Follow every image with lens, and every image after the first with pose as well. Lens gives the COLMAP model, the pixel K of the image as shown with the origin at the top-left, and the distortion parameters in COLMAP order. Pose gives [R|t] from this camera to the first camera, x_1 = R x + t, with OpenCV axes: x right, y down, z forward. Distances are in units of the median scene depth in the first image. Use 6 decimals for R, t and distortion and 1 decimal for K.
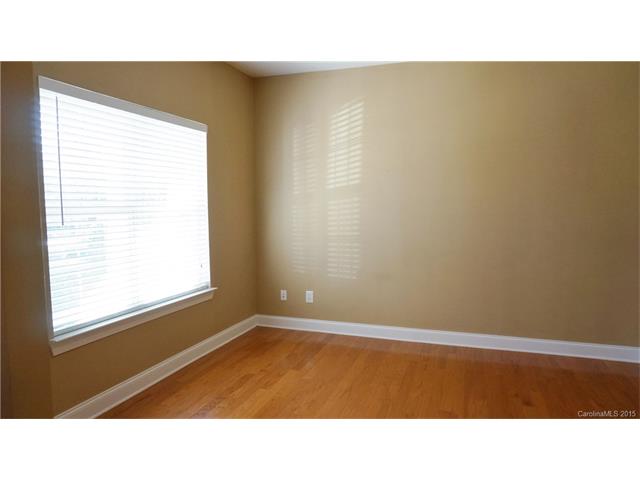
lens RADIAL K [[426.6, 0, 320.6], [0, 426.6, 241.6], [0, 0, 1]] dist [-0.035833, 0.002752]
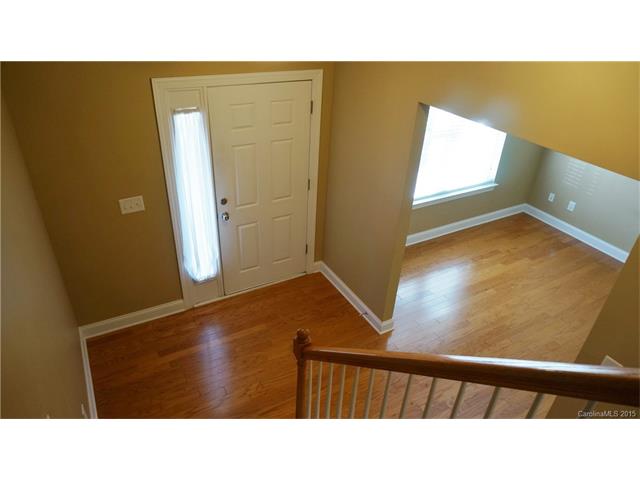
lens RADIAL K [[426.6, 0, 322.0], [0, 426.6, 240.7], [0, 0, 1]] dist [-0.035833, 0.002752]
pose [[0.752439, 0.374037, -0.542154, 0.172082], [-0.102706, 0.879675, 0.464353, -0.368370], [0.650605, -0.293715, 0.700317, -0.485269]]
